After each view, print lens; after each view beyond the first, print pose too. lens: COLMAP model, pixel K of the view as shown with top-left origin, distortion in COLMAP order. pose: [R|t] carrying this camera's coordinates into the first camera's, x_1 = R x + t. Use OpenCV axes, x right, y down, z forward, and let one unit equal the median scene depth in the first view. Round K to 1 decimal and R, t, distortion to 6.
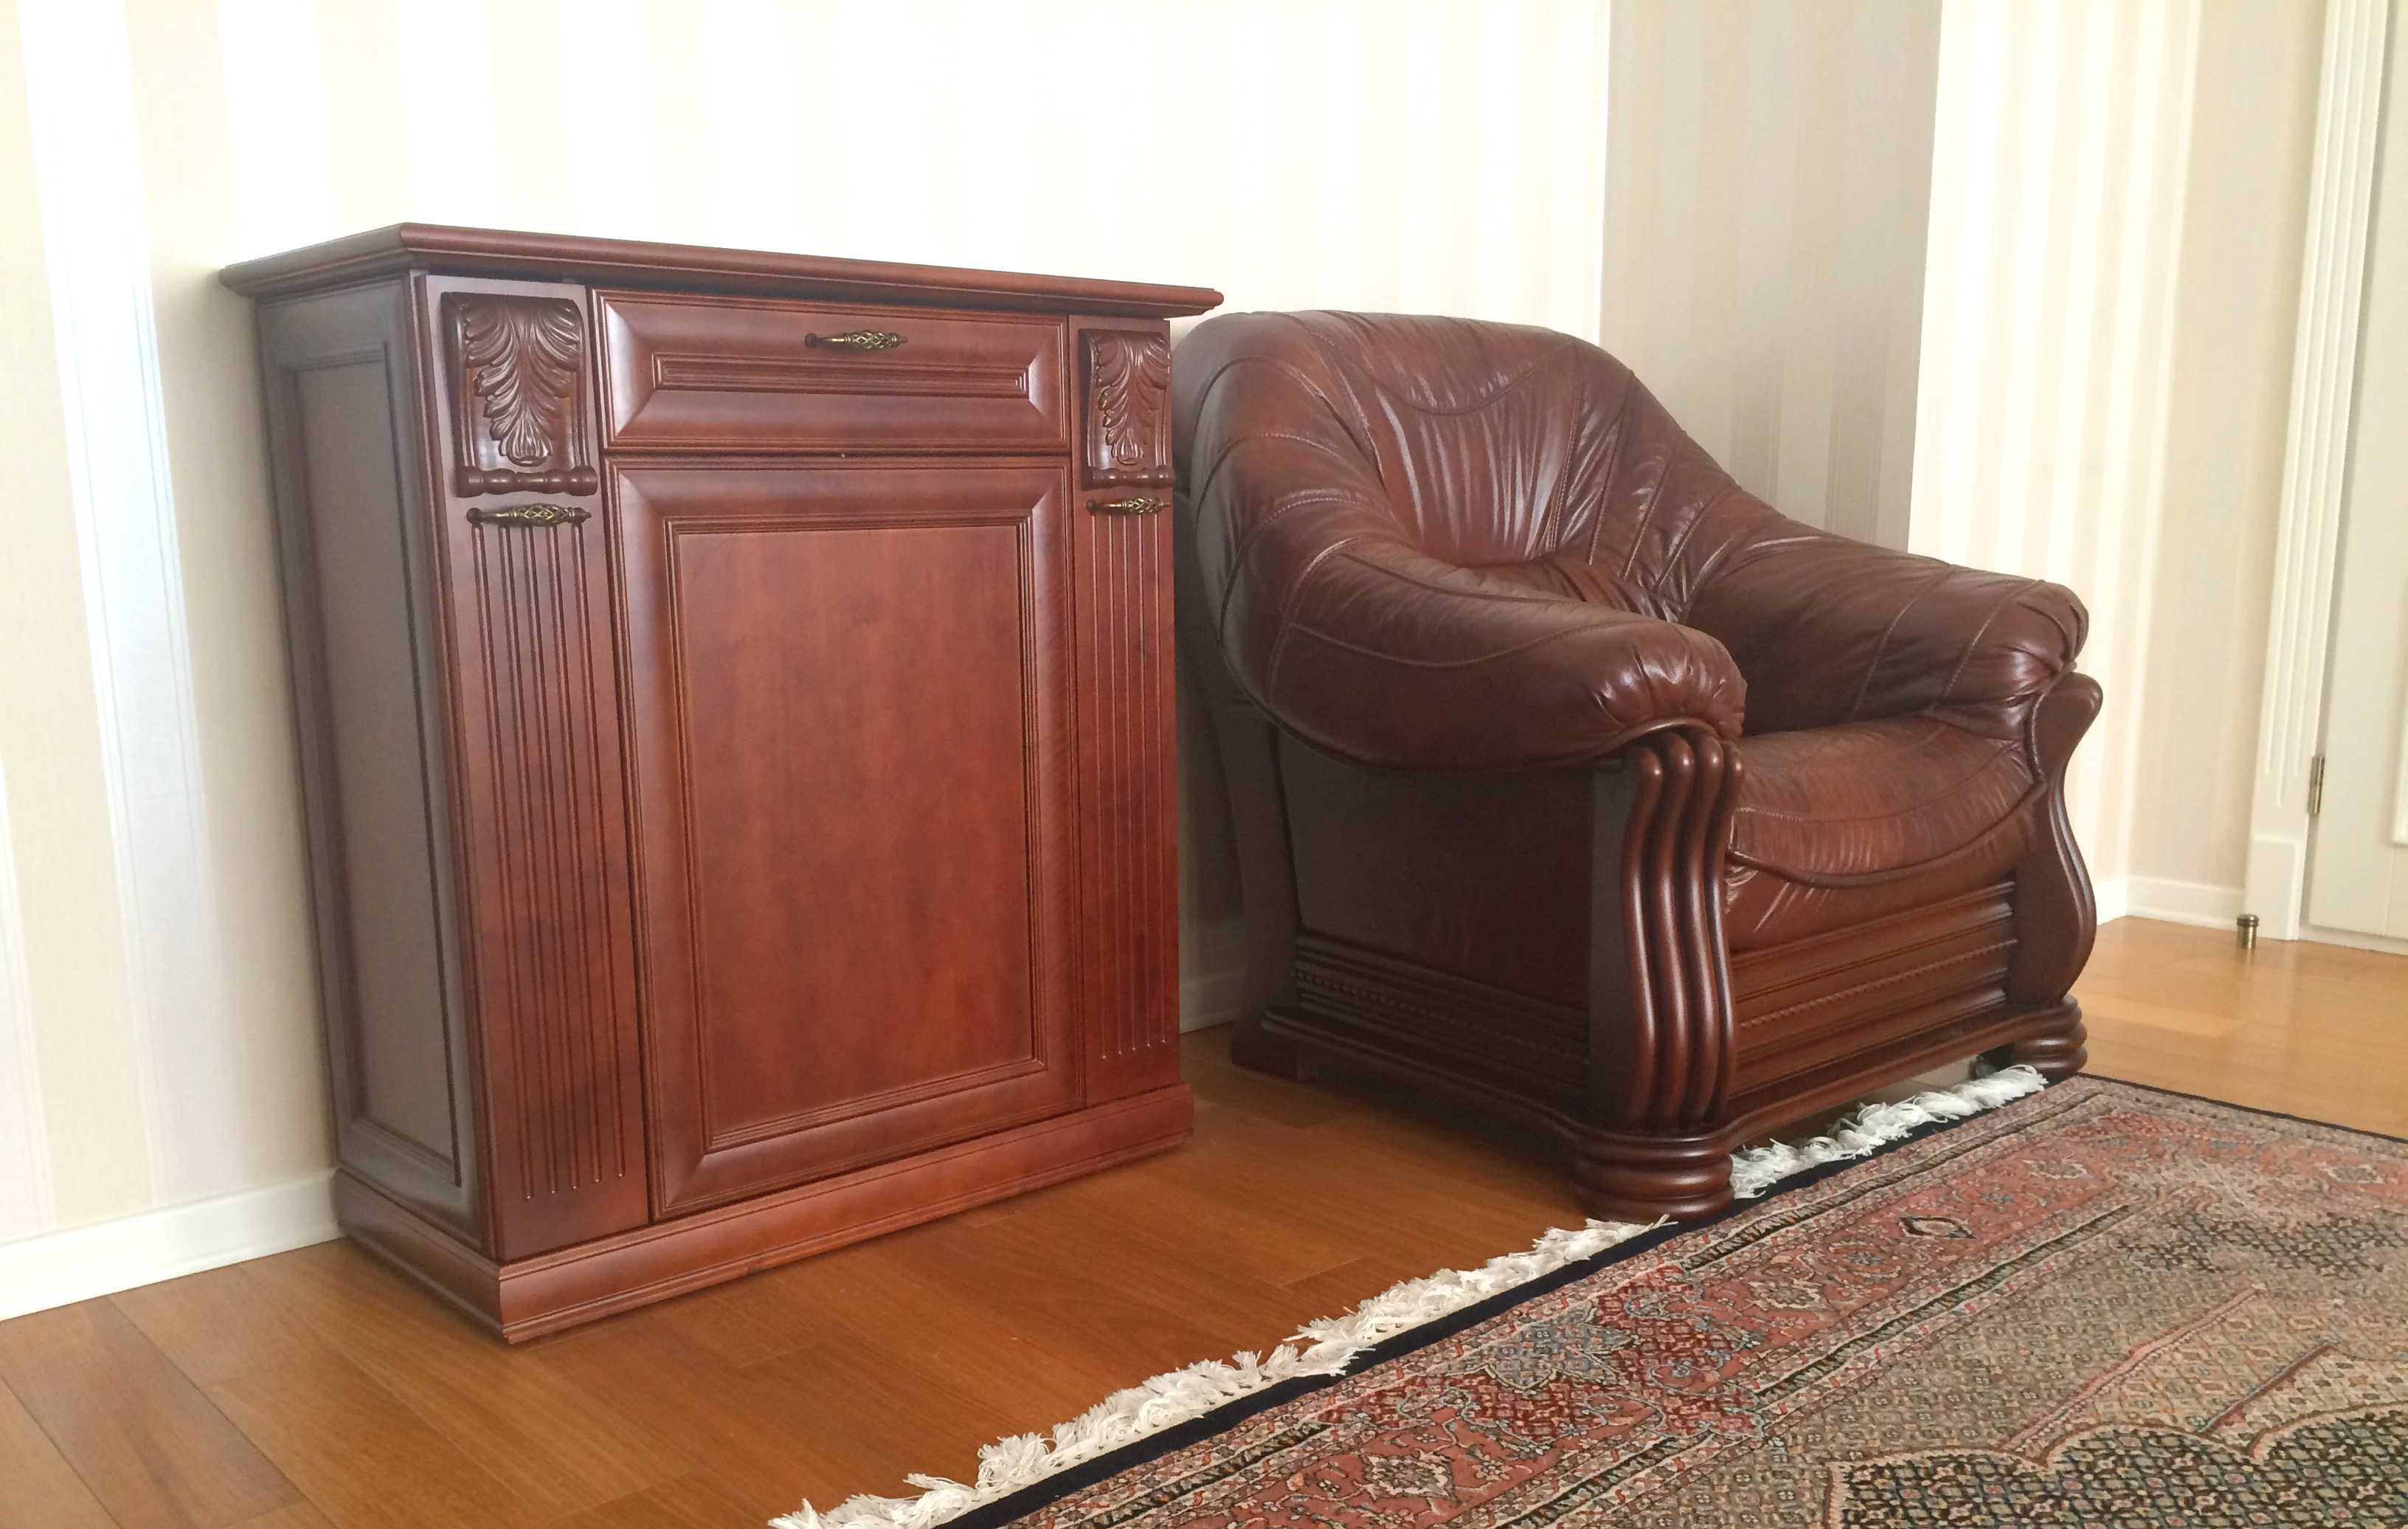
lens RADIAL K [[2050.1, 0, 1202.6], [0, 2050.1, 870.8], [0, 0, 1]] dist [0.083703, -0.008795]
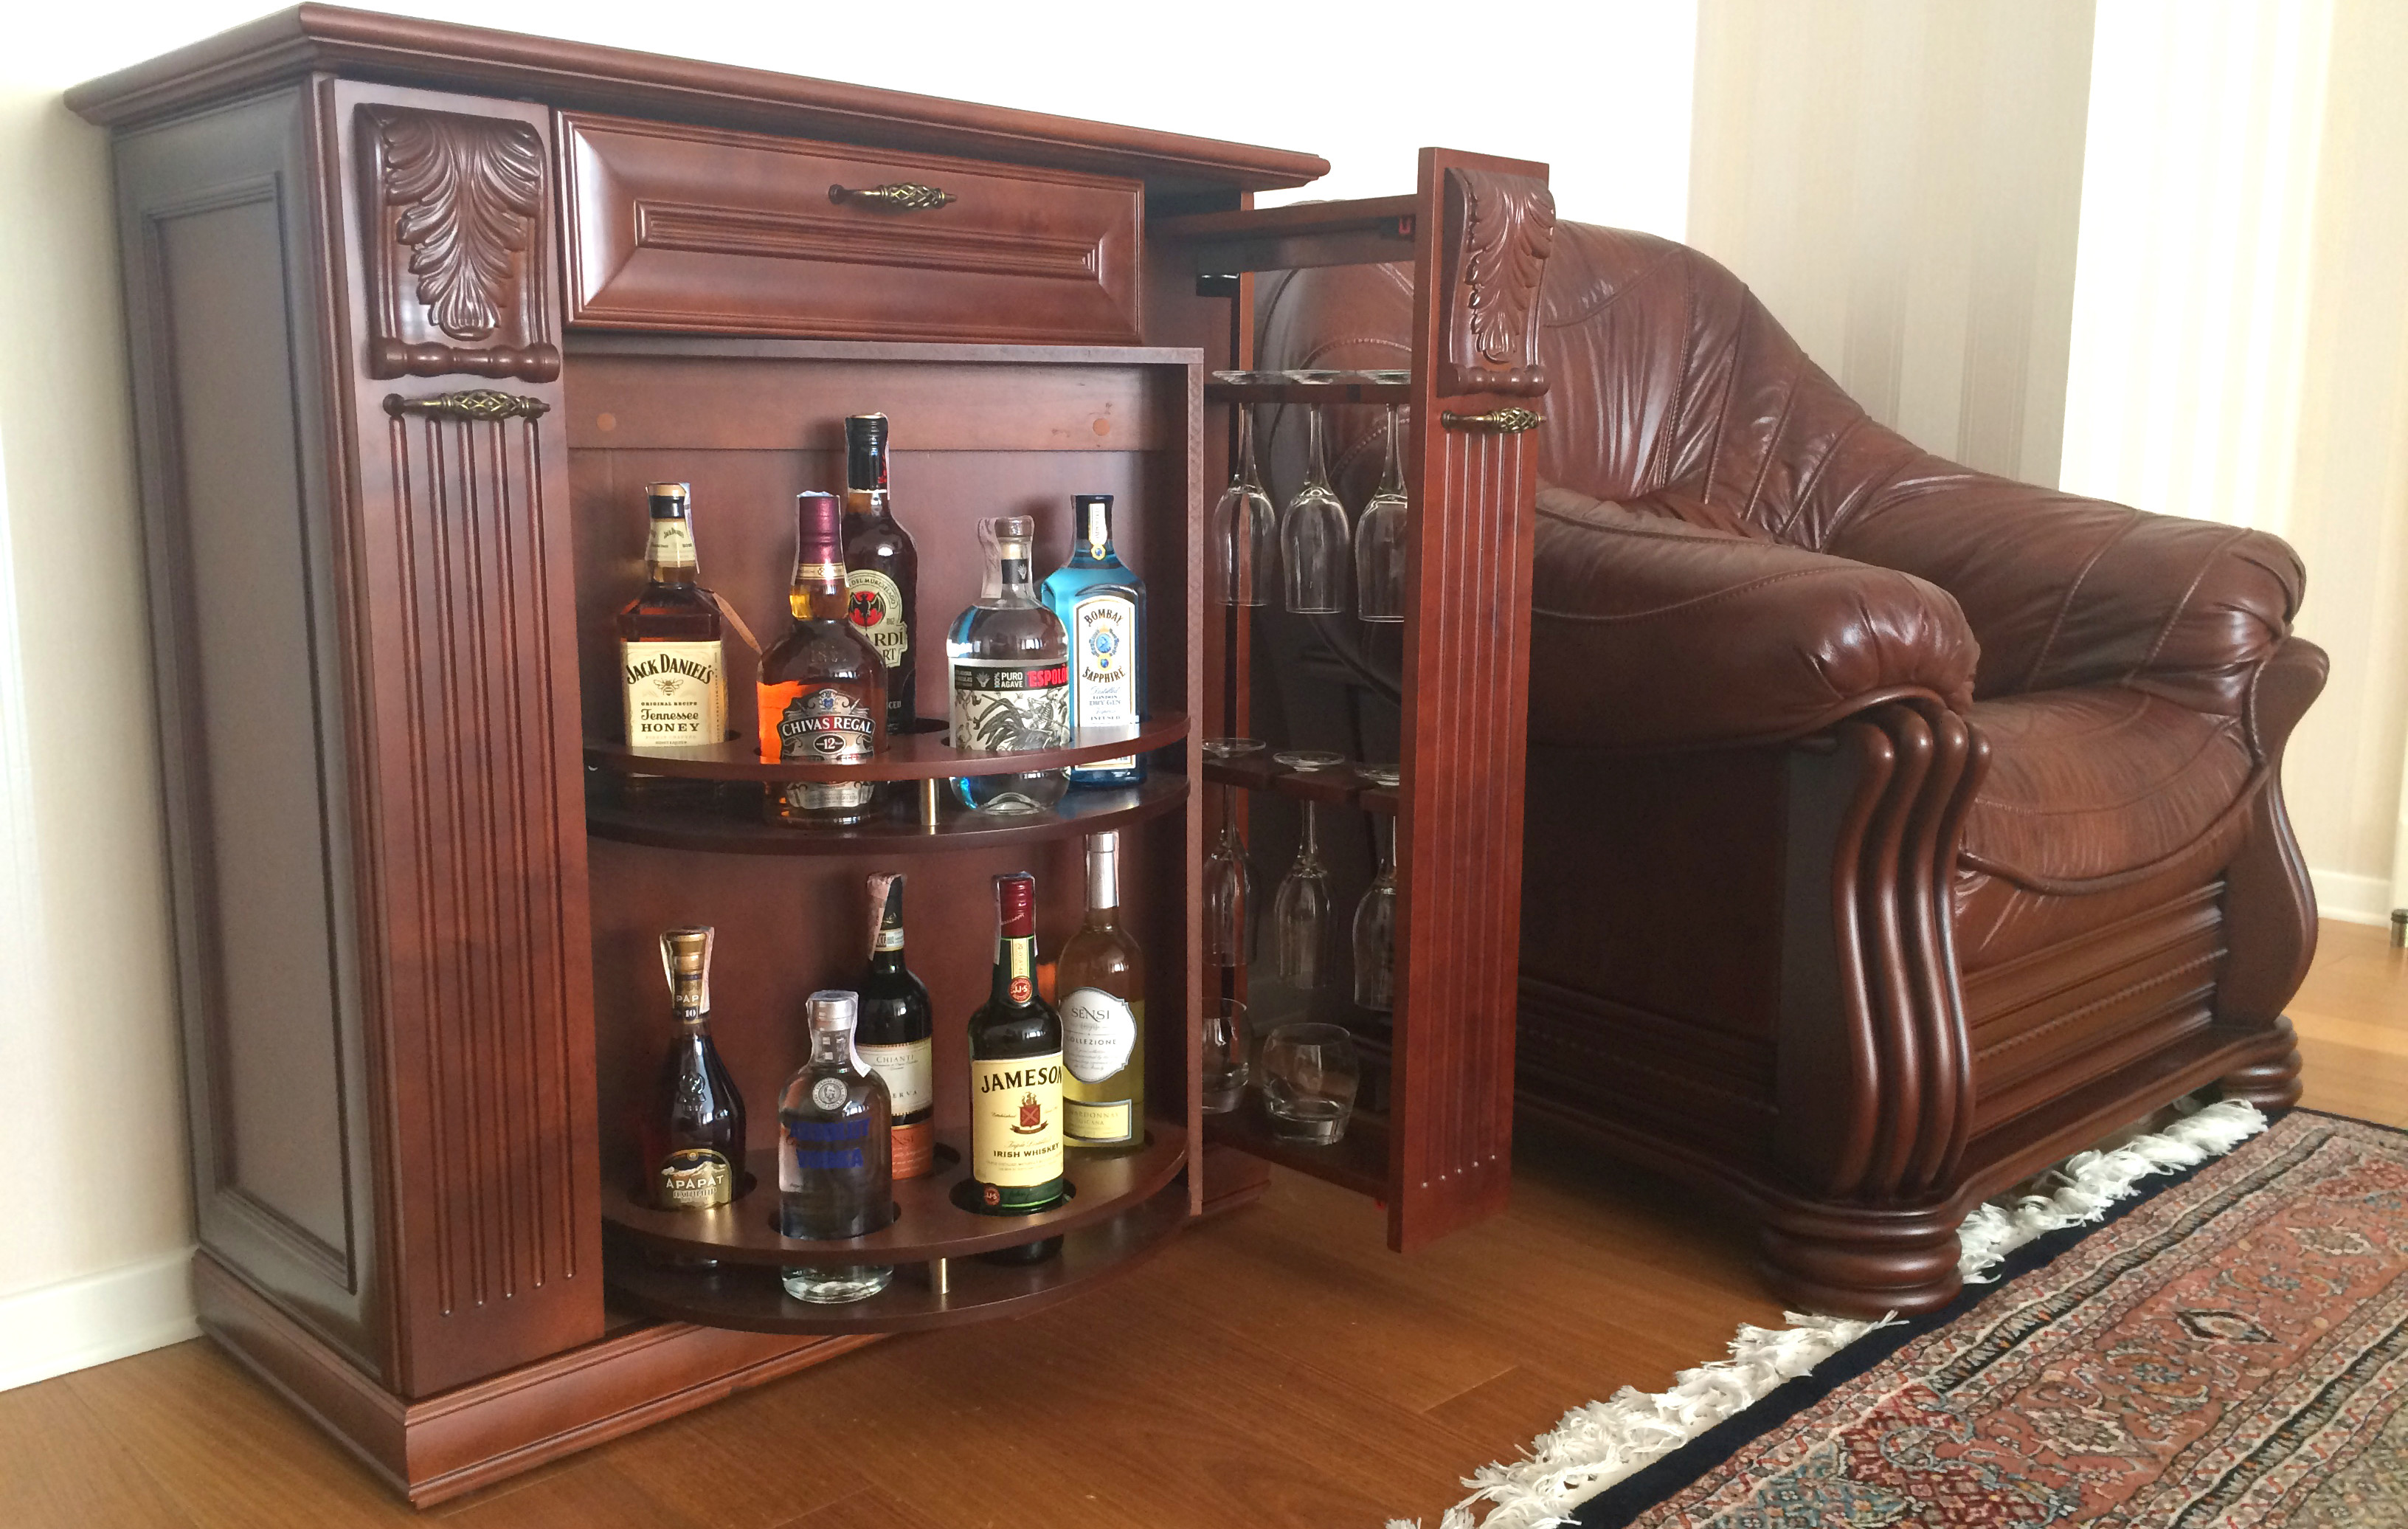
lens RADIAL K [[2040.8, 0, 1204.0], [0, 2040.8, 764.5], [0, 0, 1]] dist [0.092791, -0.082802]
pose [[0.999148, 0.008675, 0.040359, -0.075547], [-0.007564, 0.999591, -0.027586, -0.020049], [-0.040582, 0.027257, 0.998804, 0.211784]]
